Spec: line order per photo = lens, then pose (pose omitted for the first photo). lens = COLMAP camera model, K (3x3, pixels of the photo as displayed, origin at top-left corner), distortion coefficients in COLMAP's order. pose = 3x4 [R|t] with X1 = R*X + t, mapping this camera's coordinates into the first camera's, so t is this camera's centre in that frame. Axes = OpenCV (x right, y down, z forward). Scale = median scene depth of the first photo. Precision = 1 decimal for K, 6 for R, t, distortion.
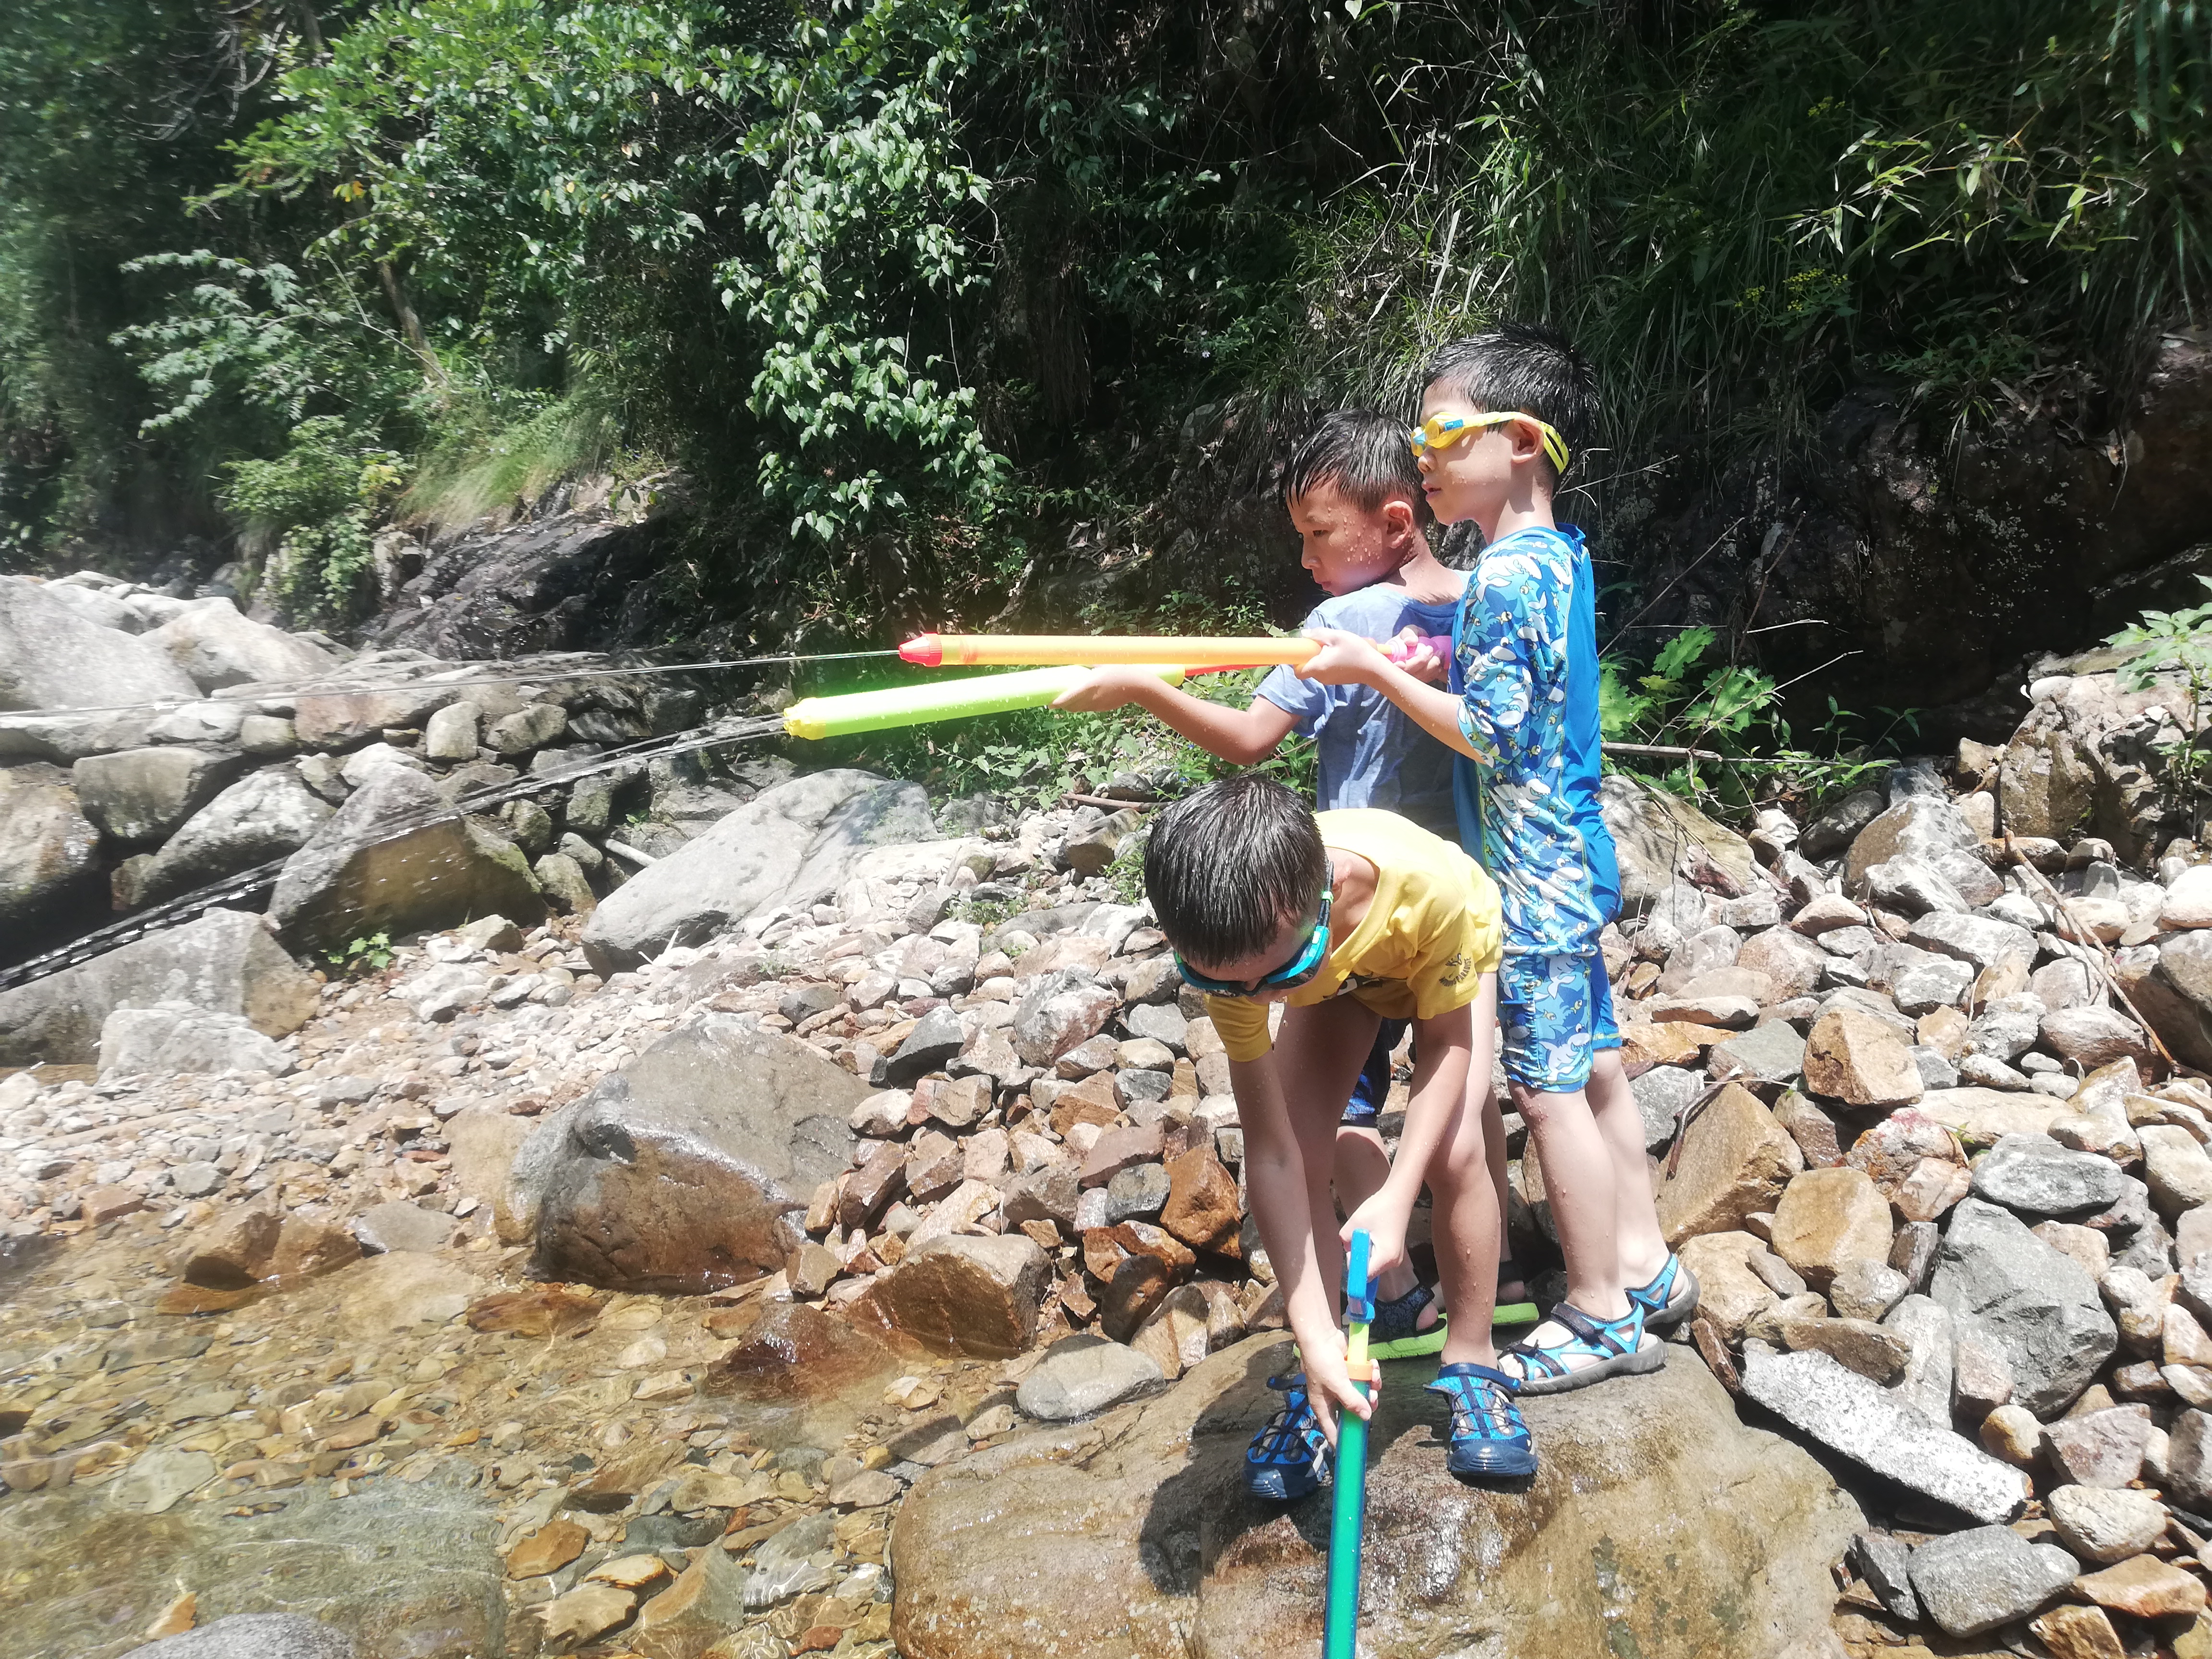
lens RADIAL K [[1669.6, 0, 1111.0], [0, 1669.6, 801.2], [0, 0, 1]] dist [0.051067, -0.067541]
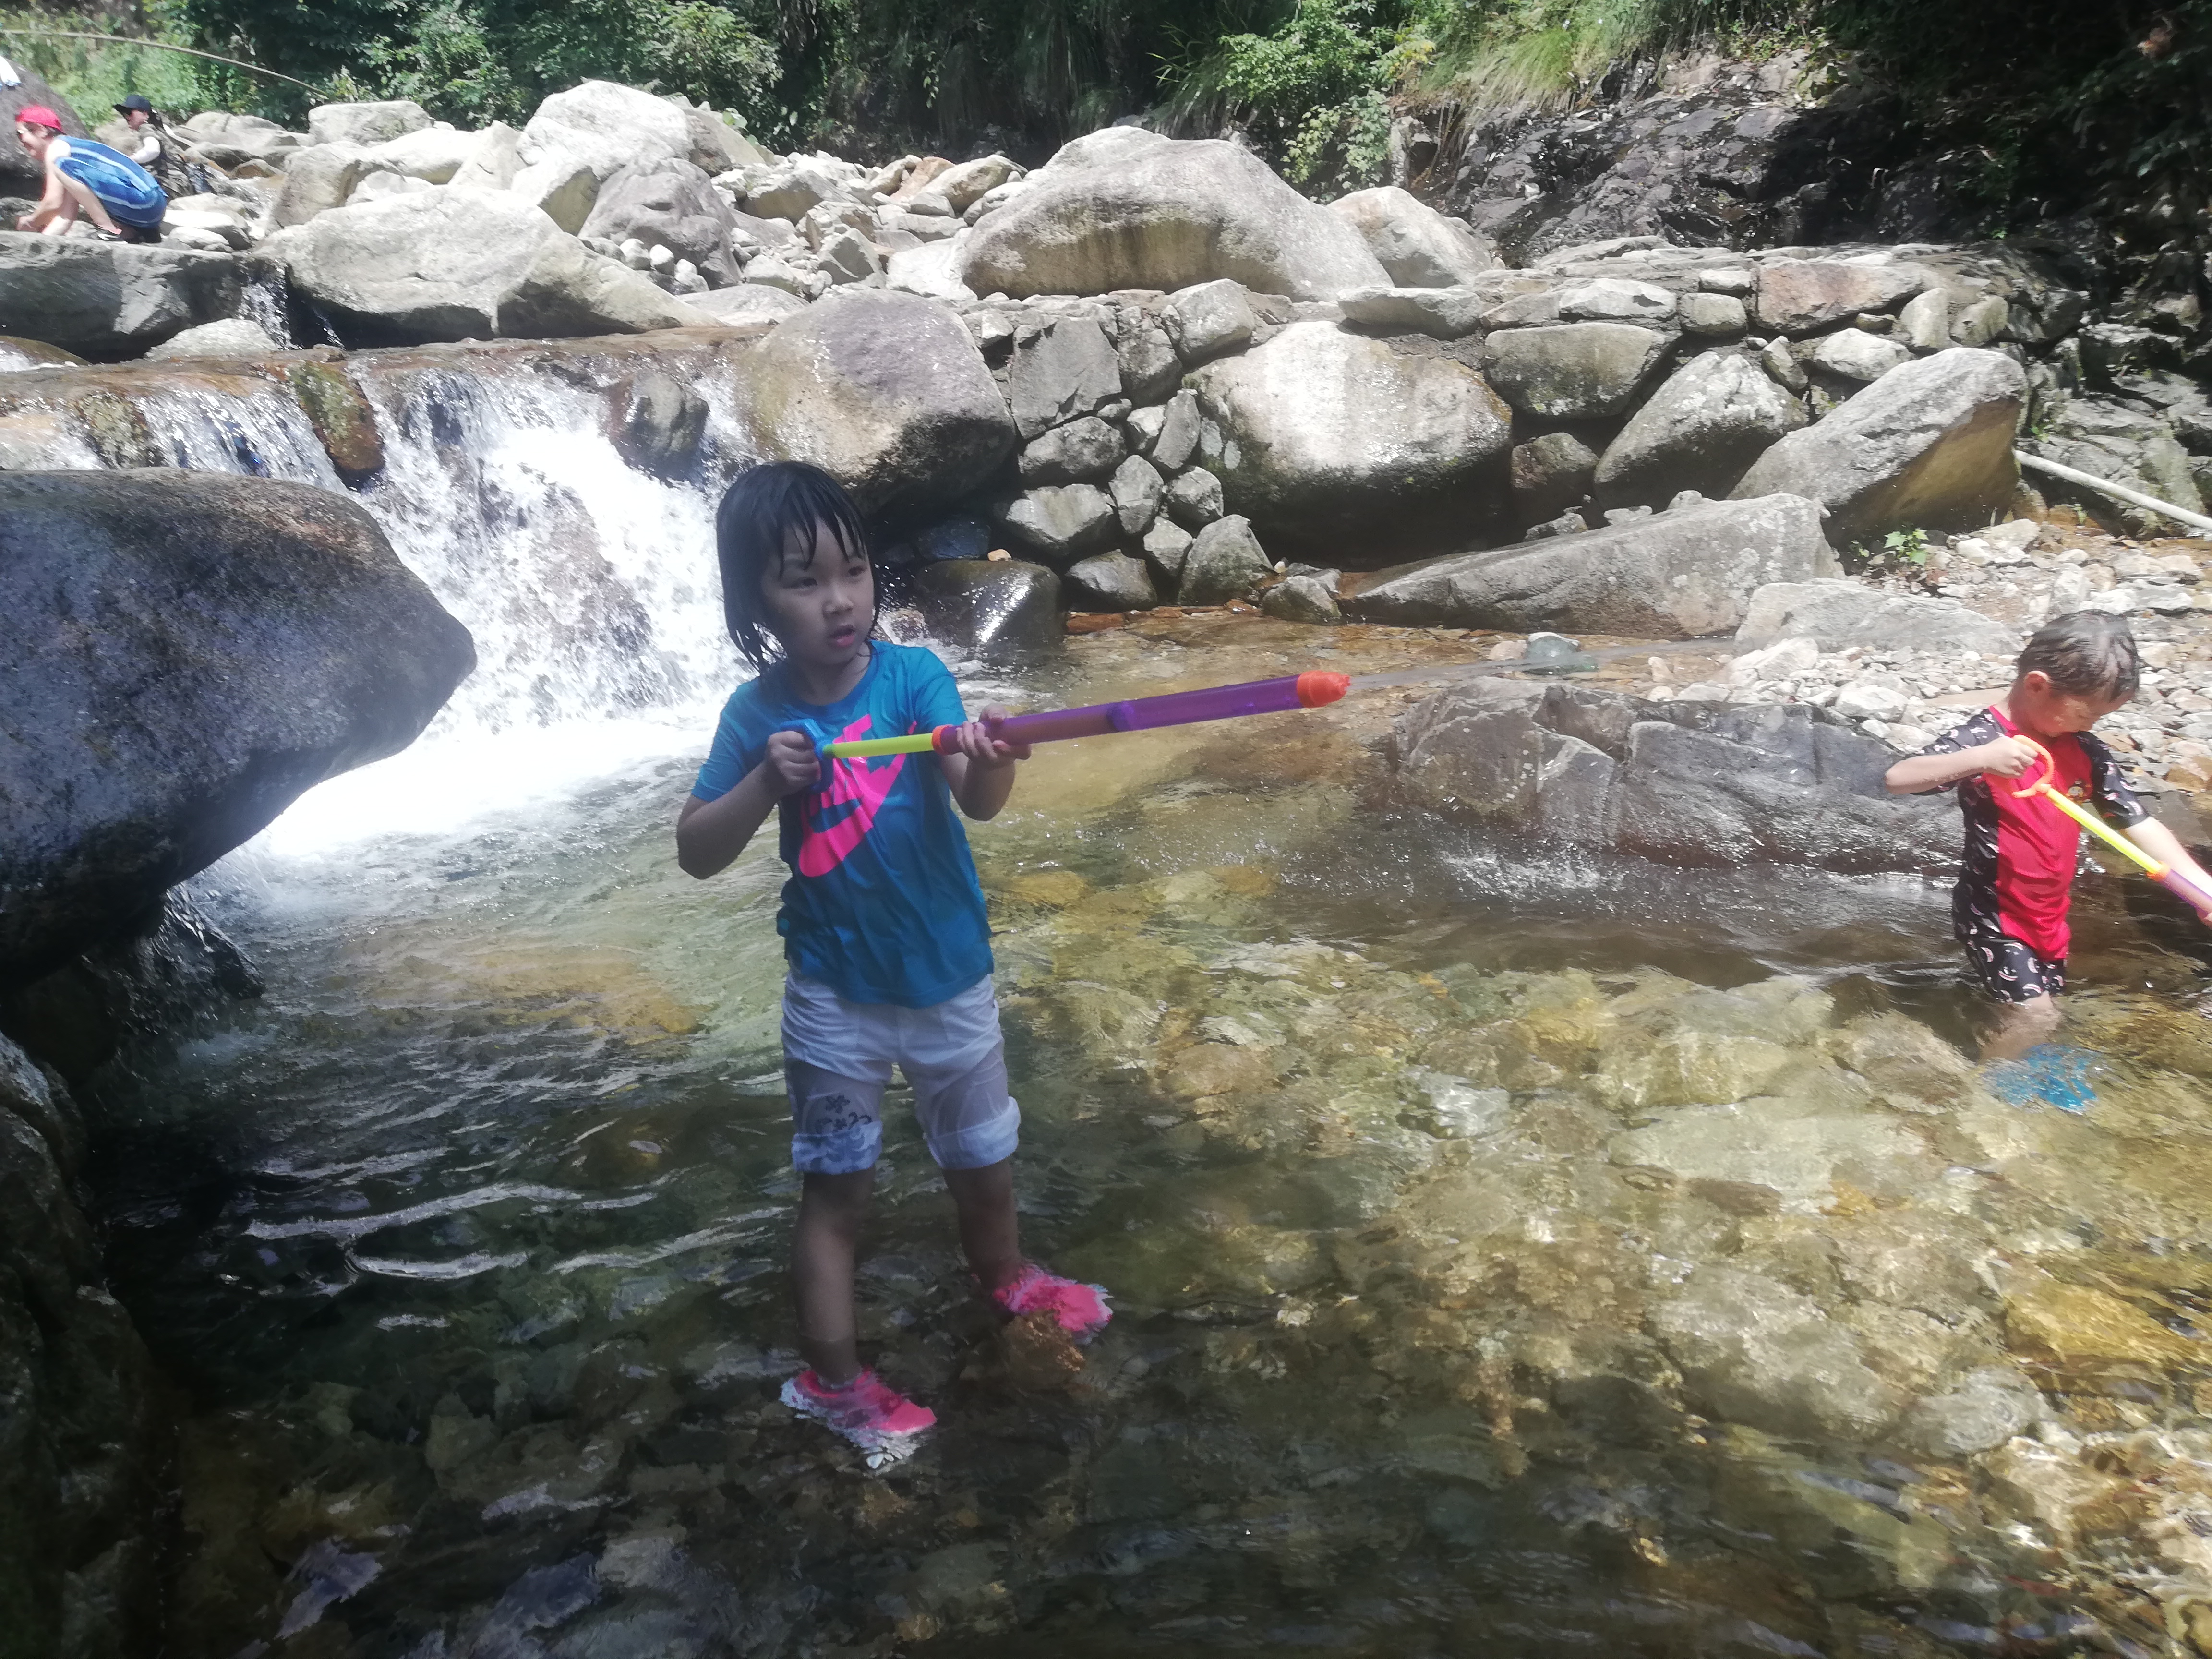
lens RADIAL K [[1669.6, 0, 1124.6], [0, 1669.6, 827.7], [0, 0, 1]] dist [0.051067, -0.067541]
pose [[0.970739, 0.116393, -0.210045, -0.811373], [-0.067819, 0.971958, 0.225164, 0.072223], [0.230362, -0.204330, 0.951411, -0.087976]]
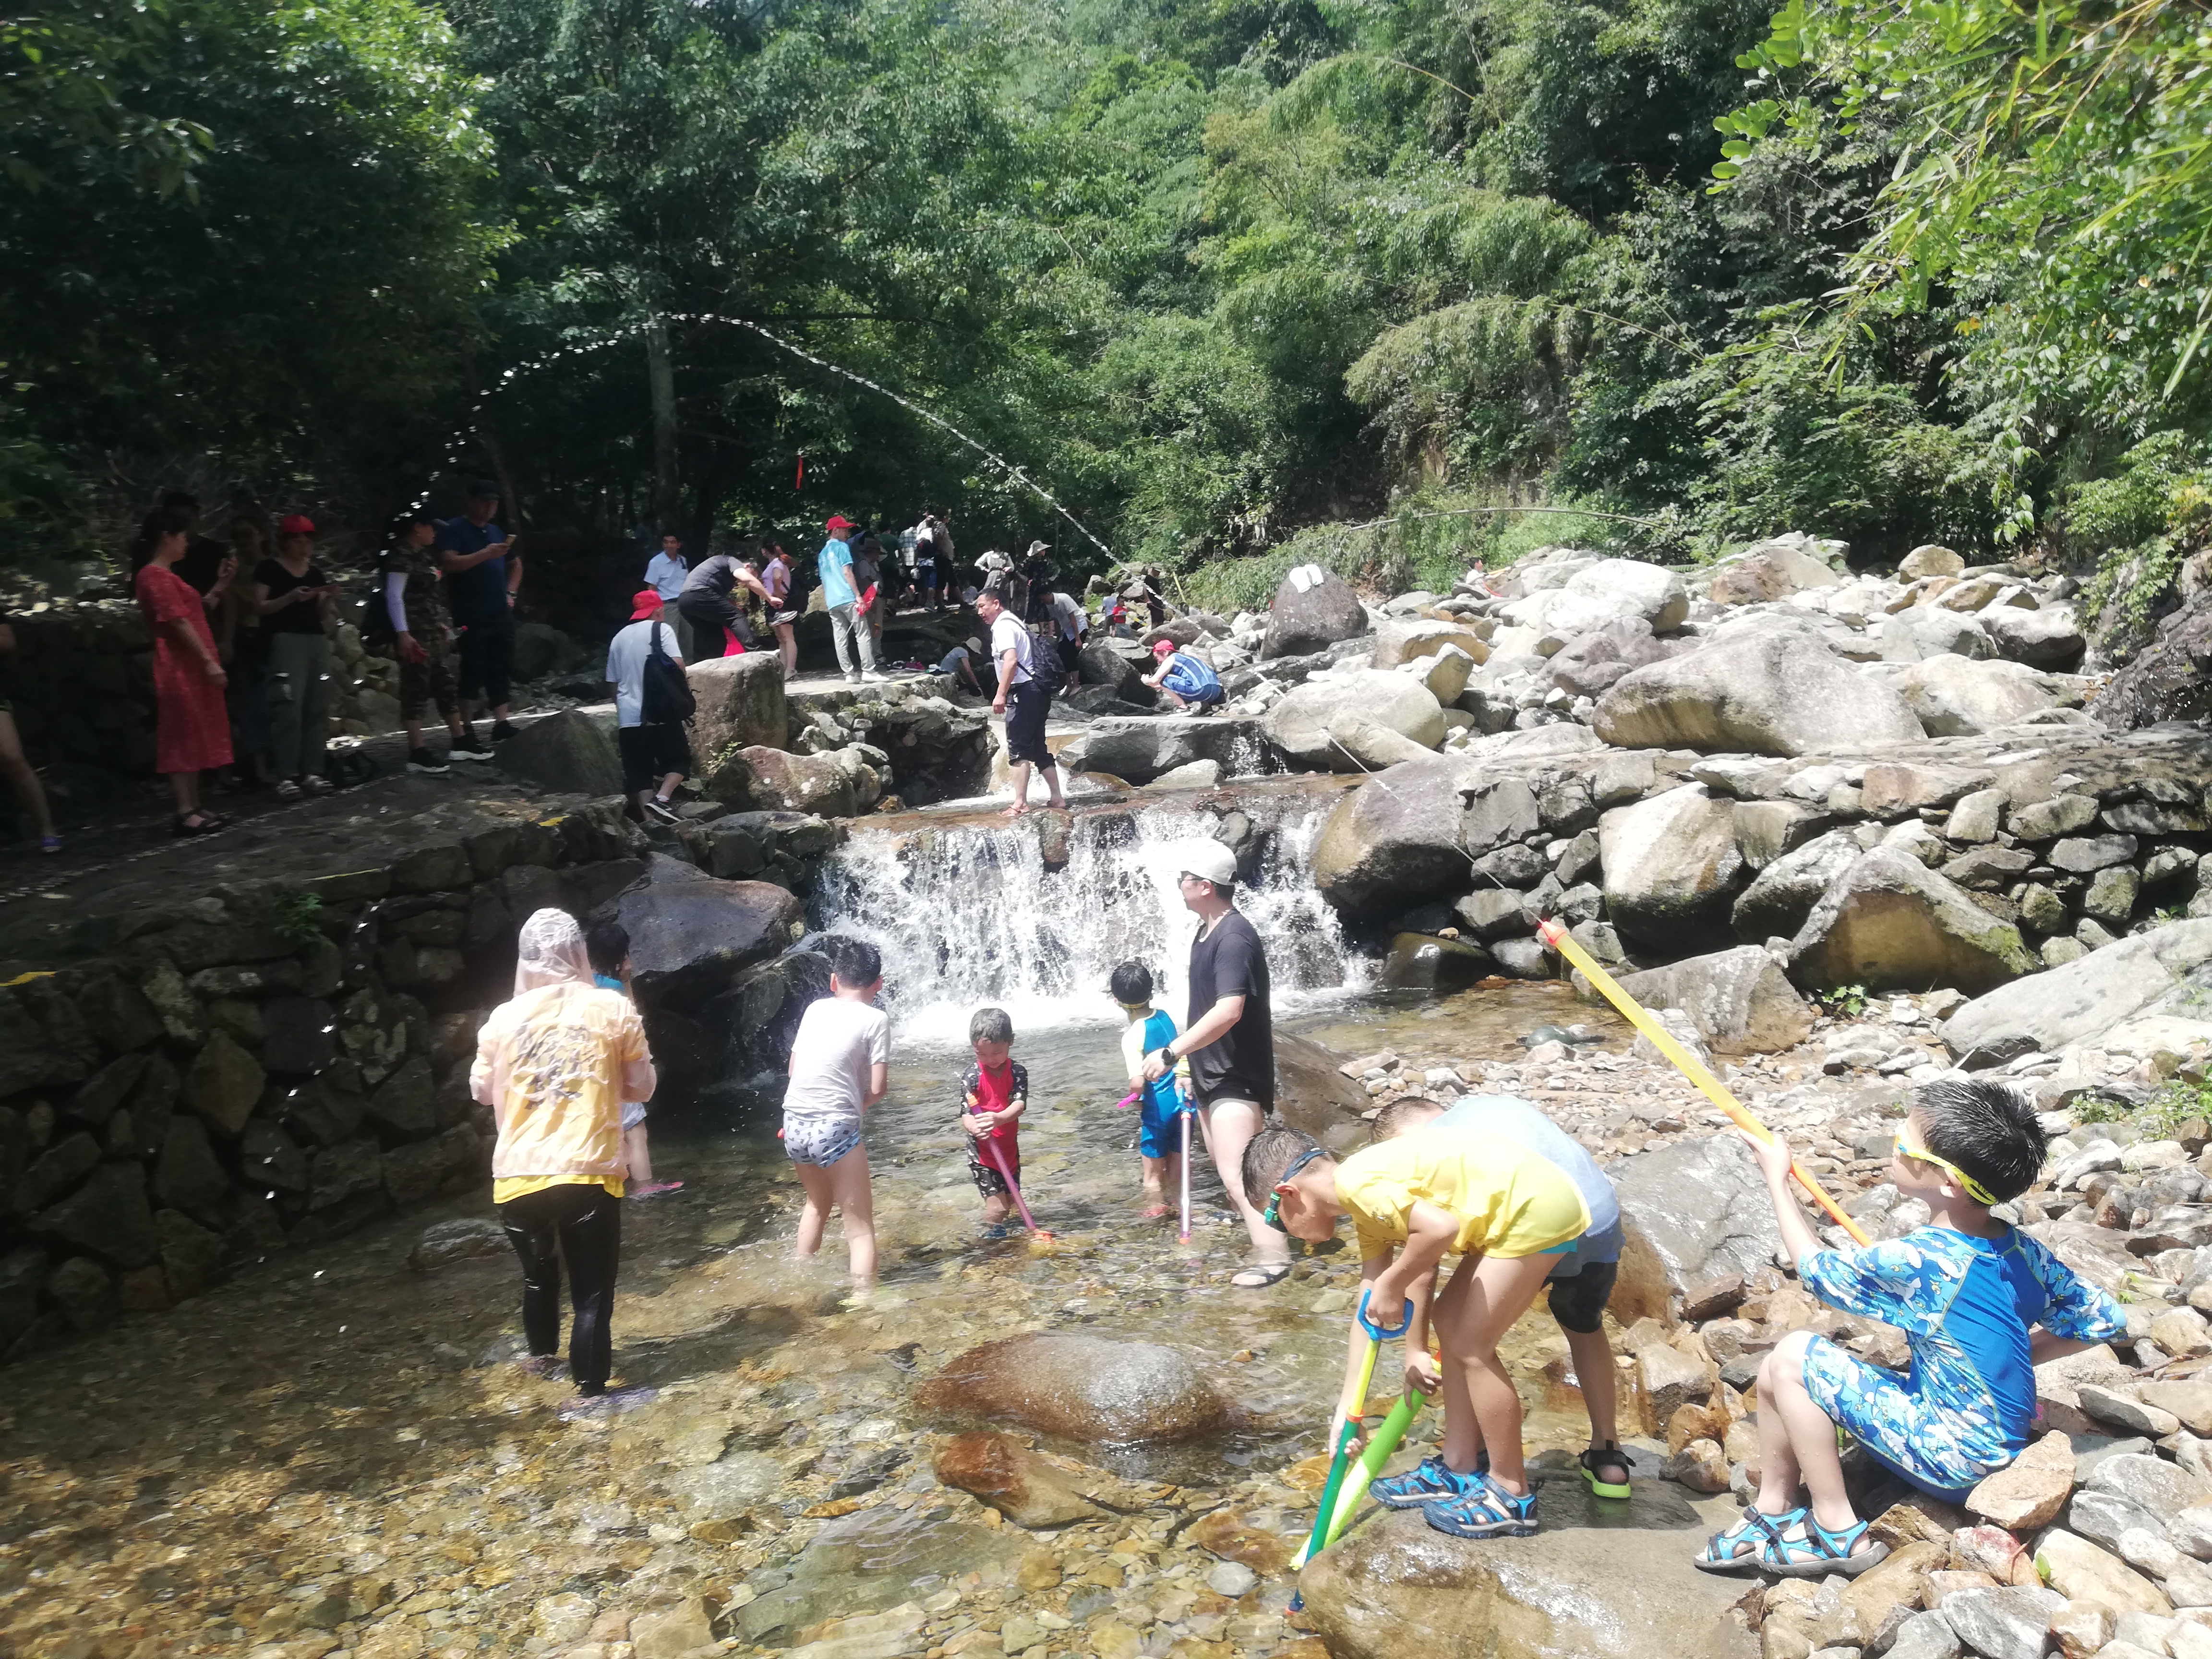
lens RADIAL K [[1685.2, 0, 1094.3], [0, 1685.2, 817.5], [0, 0, 1]] dist [-0.003297, -0.015693]
pose [[0.410342, 0.113521, -0.904839, 0.520515], [-0.053812, 0.993507, 0.100242, -0.164713], [0.910343, 0.007557, 0.413786, -0.001531]]
